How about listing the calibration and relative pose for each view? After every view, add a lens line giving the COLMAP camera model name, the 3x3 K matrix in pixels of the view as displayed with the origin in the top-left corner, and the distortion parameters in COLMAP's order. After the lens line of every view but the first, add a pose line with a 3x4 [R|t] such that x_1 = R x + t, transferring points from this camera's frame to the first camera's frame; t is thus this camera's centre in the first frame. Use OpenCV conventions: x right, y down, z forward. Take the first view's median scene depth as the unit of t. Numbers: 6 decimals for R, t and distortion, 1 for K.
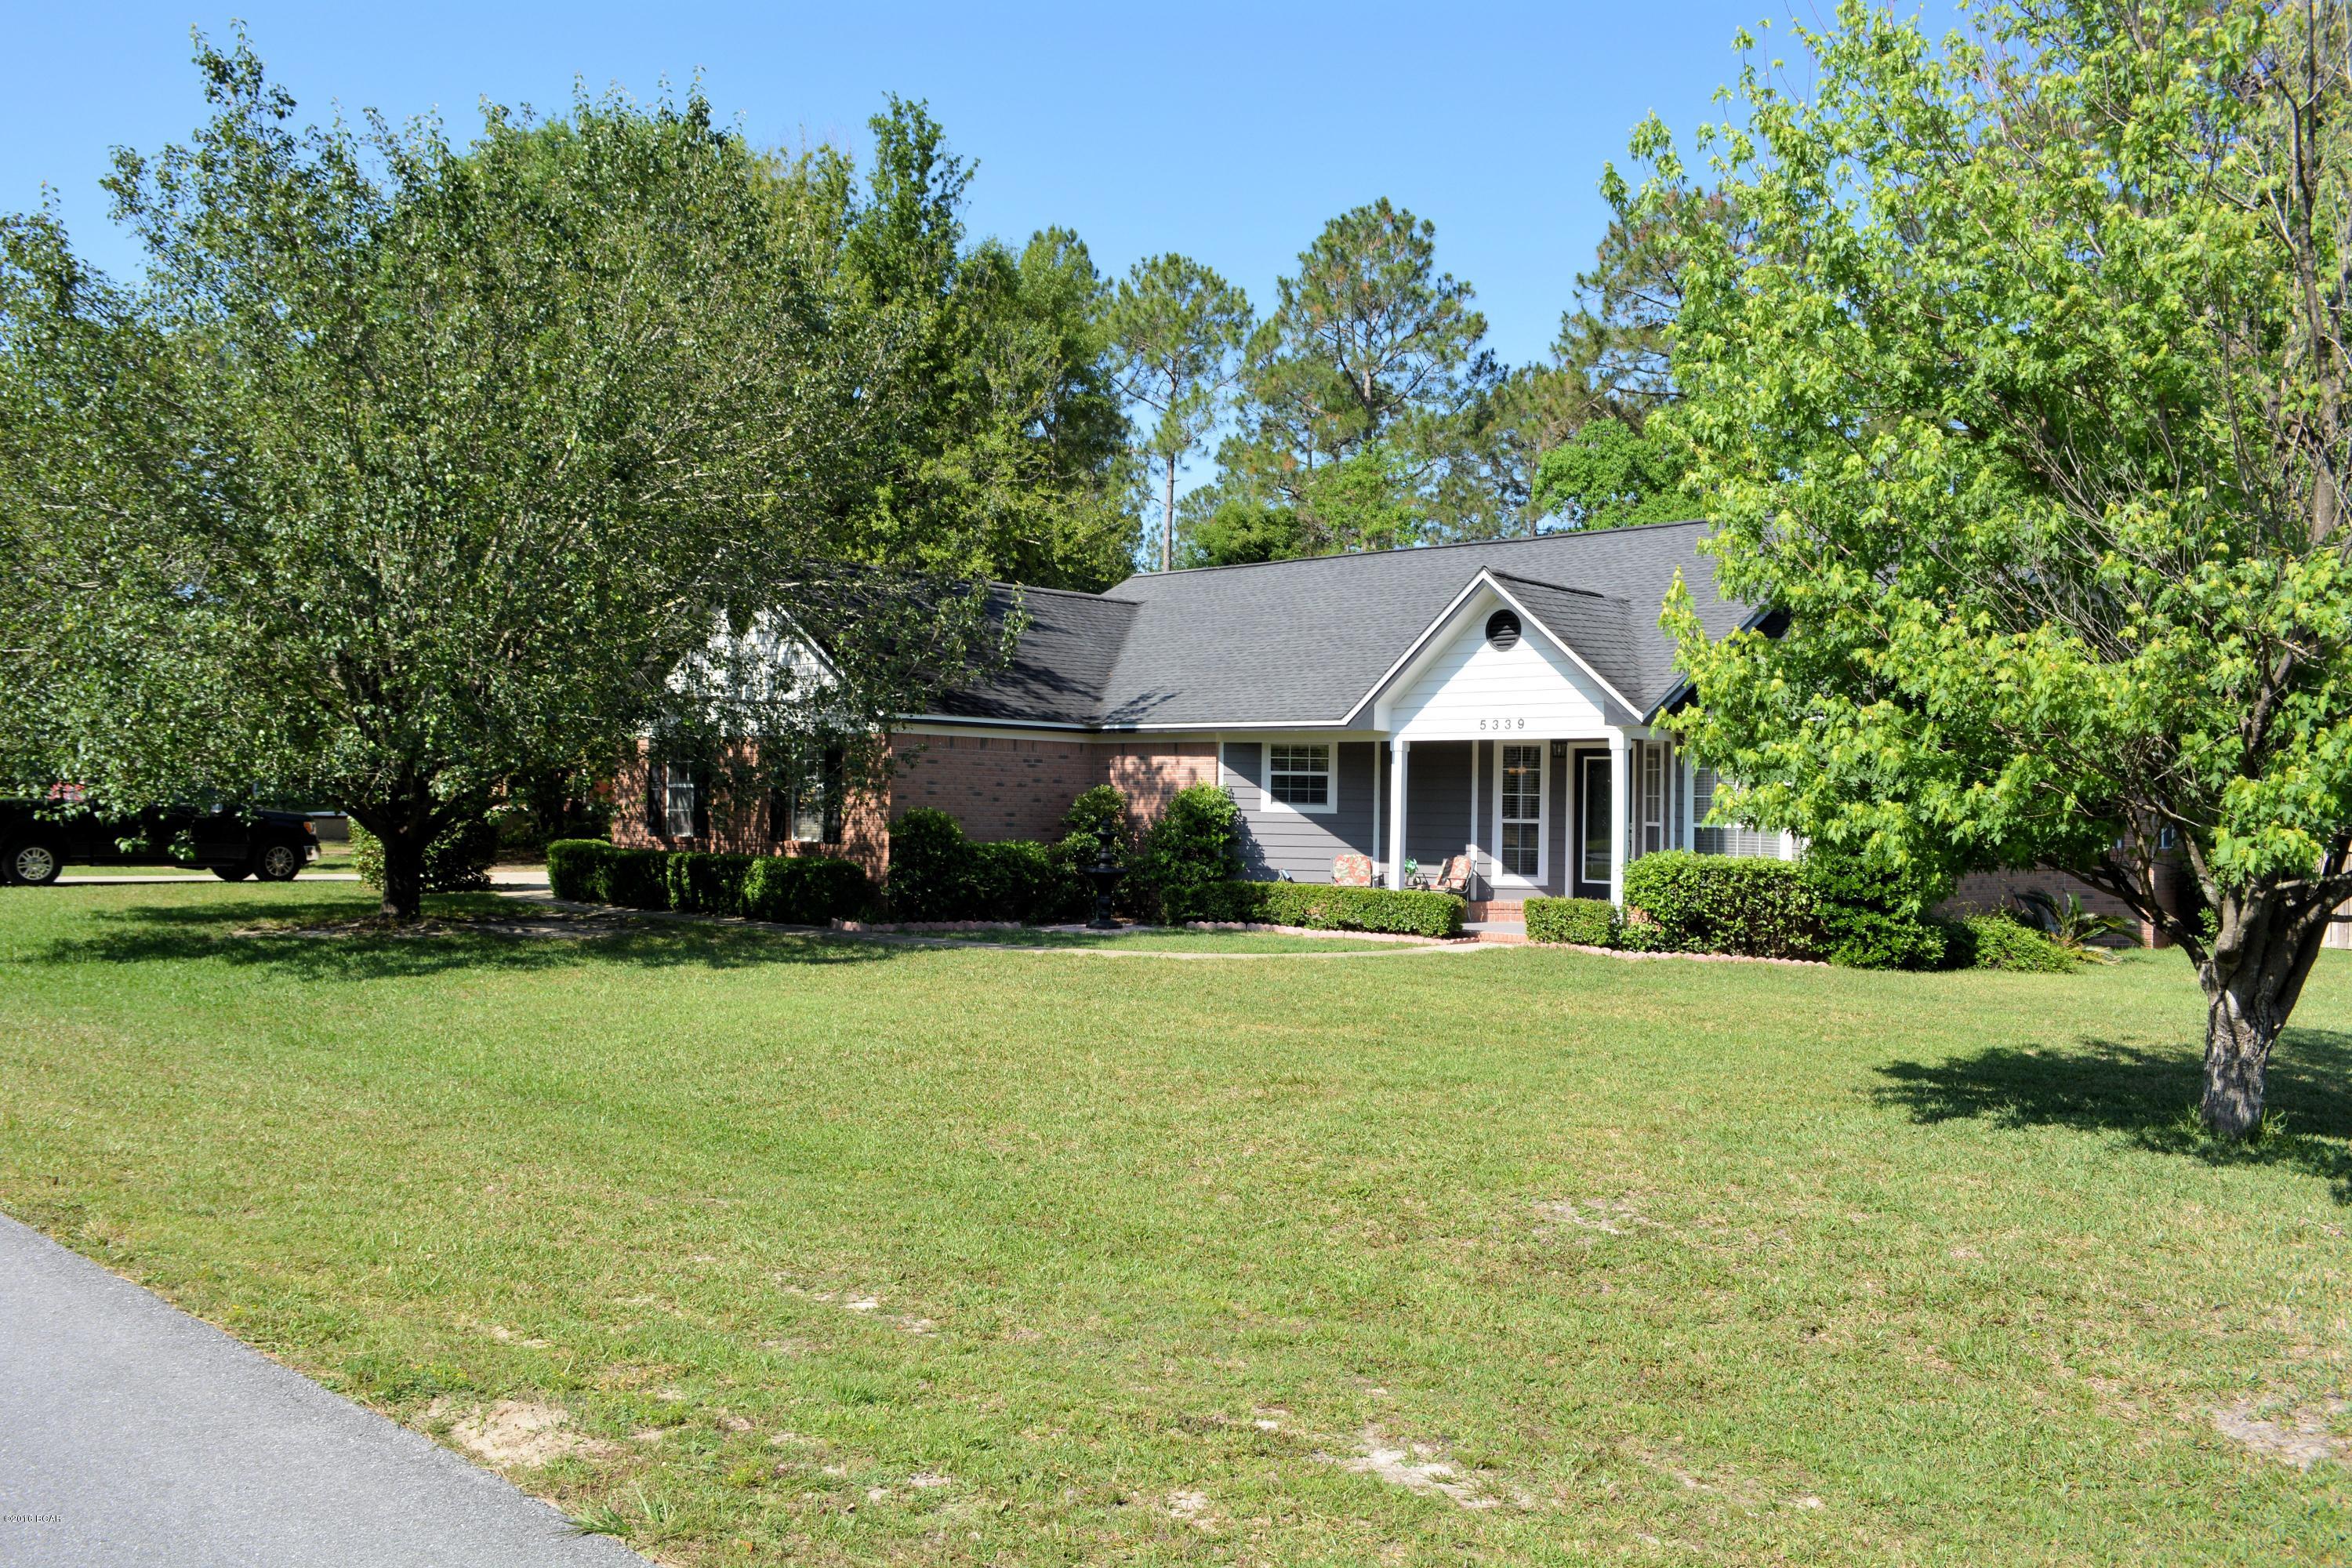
lens RADIAL K [[1824.8, 0, 1185.1], [0, 1824.8, 789.0], [0, 0, 1]] dist [-0.008934, 0.003003]
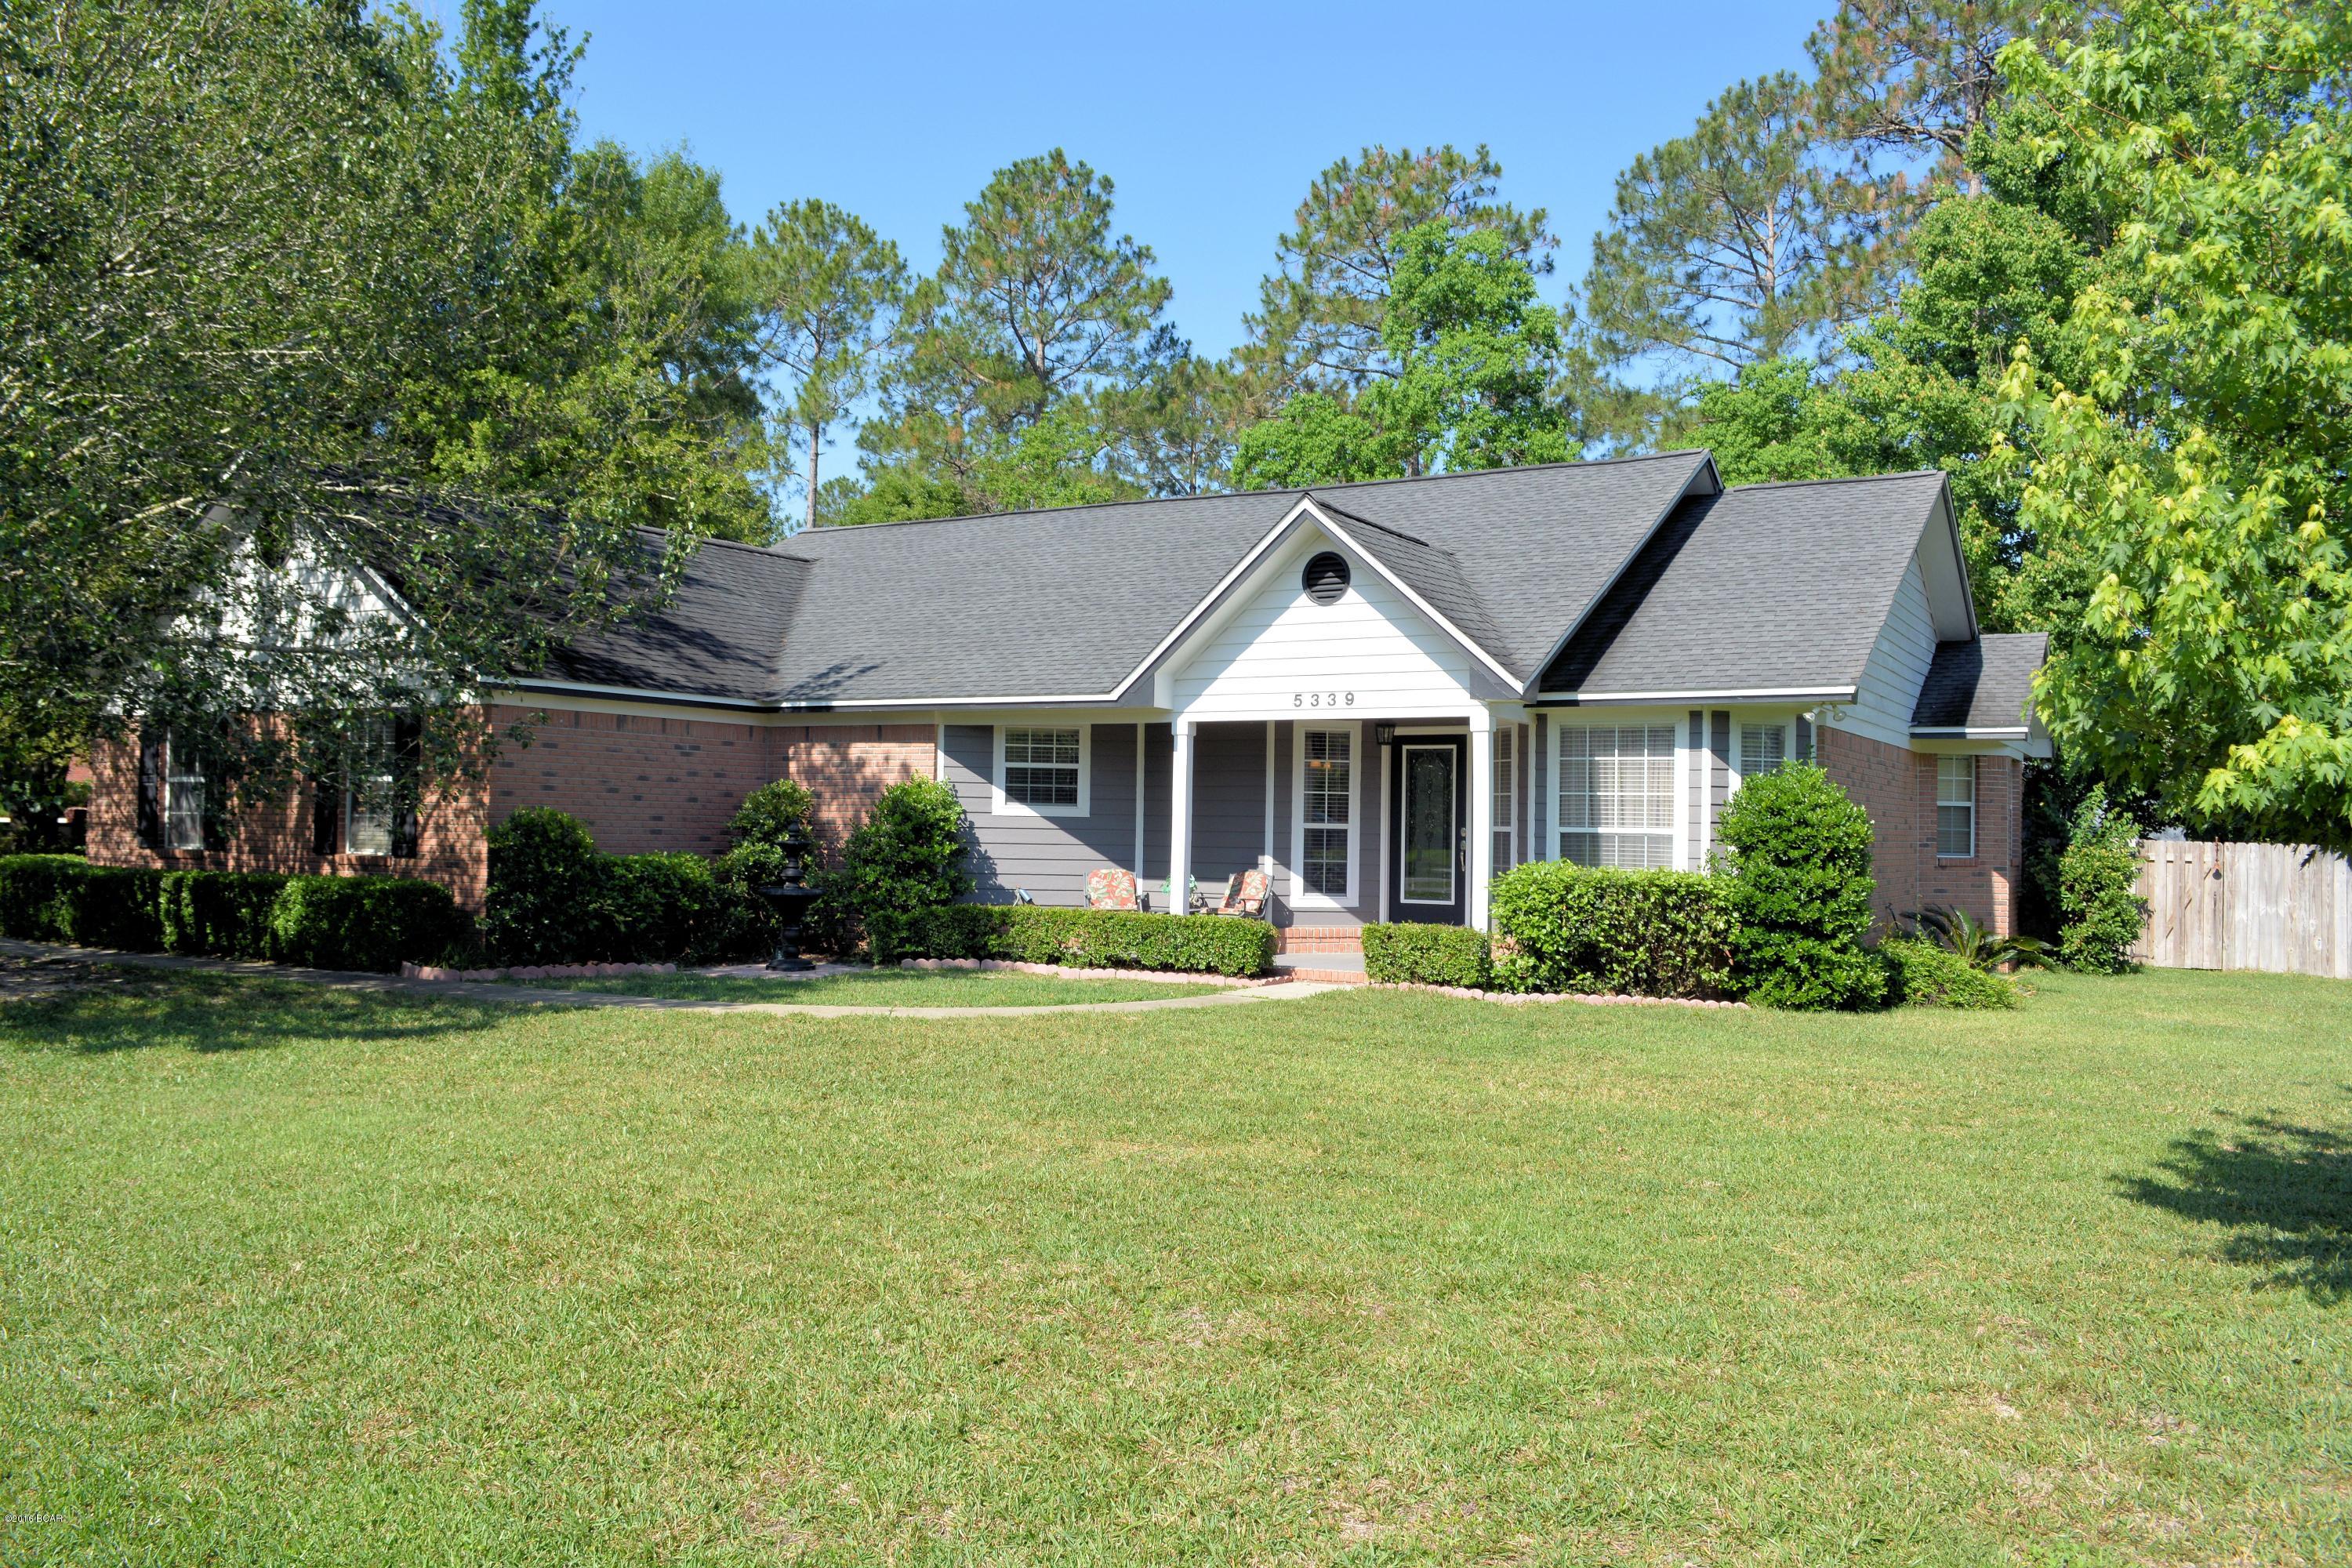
lens RADIAL K [[1824.8, 0, 1174.8], [0, 1824.8, 798.8], [0, 0, 1]] dist [-0.008934, 0.003003]
pose [[0.979350, 0.002915, 0.202149, -0.044545], [-0.002194, 0.999990, -0.003790, 0.009608], [-0.202158, 0.003268, 0.979347, 0.254025]]
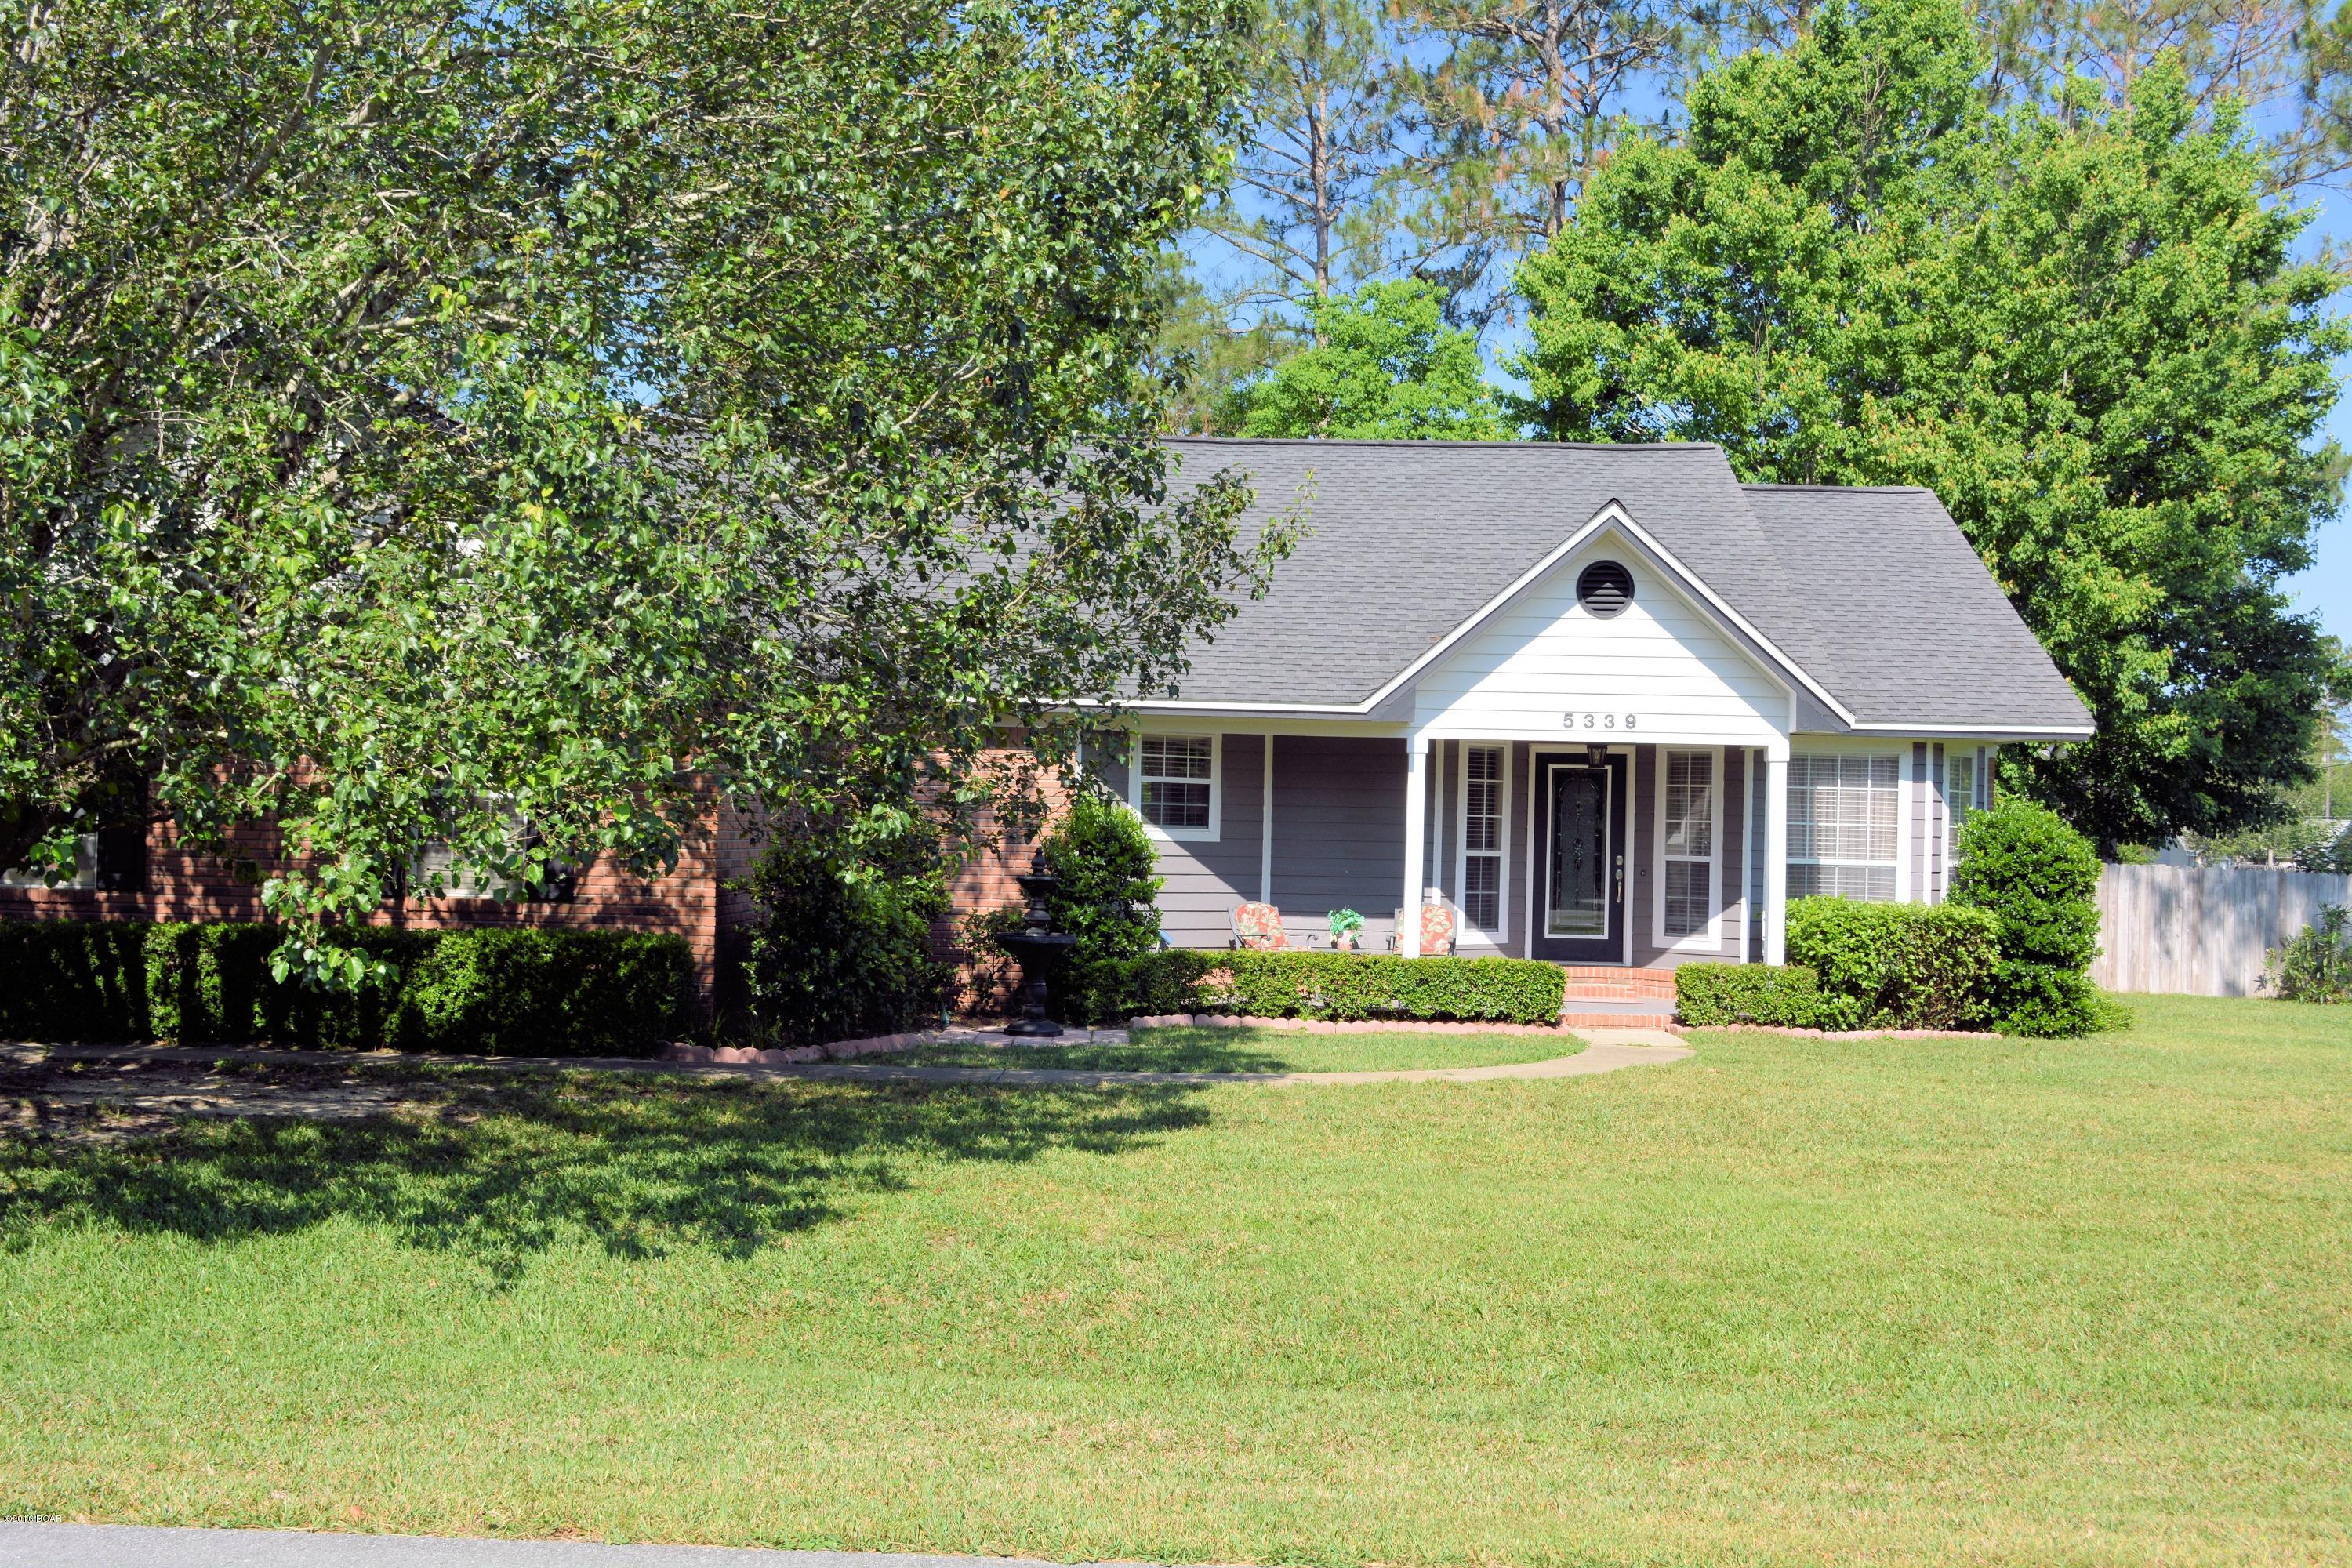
lens RADIAL K [[2623.3, 0, 1173.4], [0, 2623.3, 792.0], [0, 0, 1]] dist [-0.014229, 0.000000]
pose [[0.757138, 0.008328, 0.653202, -0.619482], [-0.015861, 0.999858, 0.005638, -0.010917], [-0.653063, -0.014629, 0.757163, 0.331889]]
